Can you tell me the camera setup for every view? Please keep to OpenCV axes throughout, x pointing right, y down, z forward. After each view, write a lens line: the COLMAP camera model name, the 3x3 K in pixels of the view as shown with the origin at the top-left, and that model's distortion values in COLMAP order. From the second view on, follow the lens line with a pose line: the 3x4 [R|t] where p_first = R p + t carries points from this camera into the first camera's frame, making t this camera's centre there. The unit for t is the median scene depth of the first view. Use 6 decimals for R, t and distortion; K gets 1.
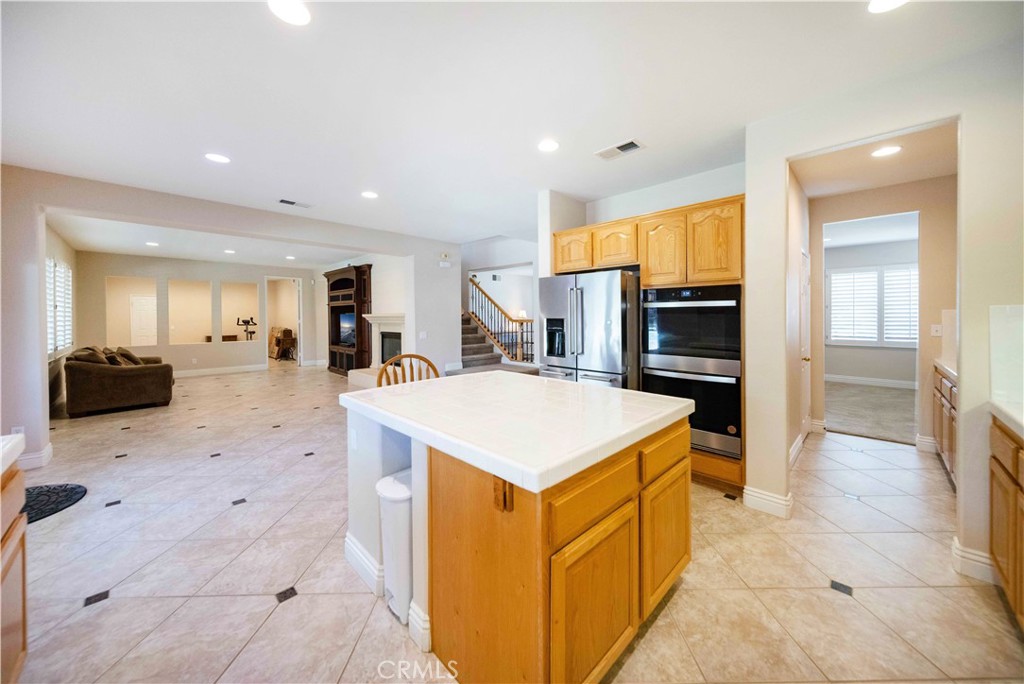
lens RADIAL K [[358.9, 0, 529.9], [0, 358.9, 327.2], [0, 0, 1]] dist [-0.008287, -0.000048]
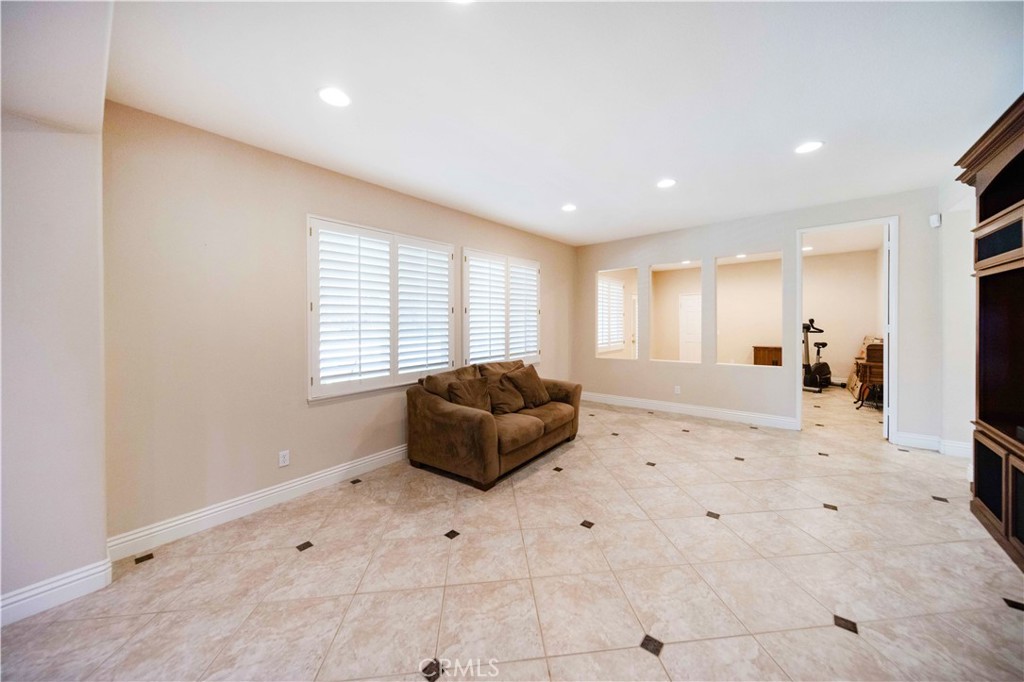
lens RADIAL K [[352.6, 0, 512.2], [0, 352.6, 328.4], [0, 0, 1]] dist [0.006601, 0.000007]
pose [[0.057286, 0.016027, -0.998229, -0.572517], [-0.012488, 0.999804, 0.015336, -0.039104], [0.998280, 0.011587, 0.057475, 1.182756]]
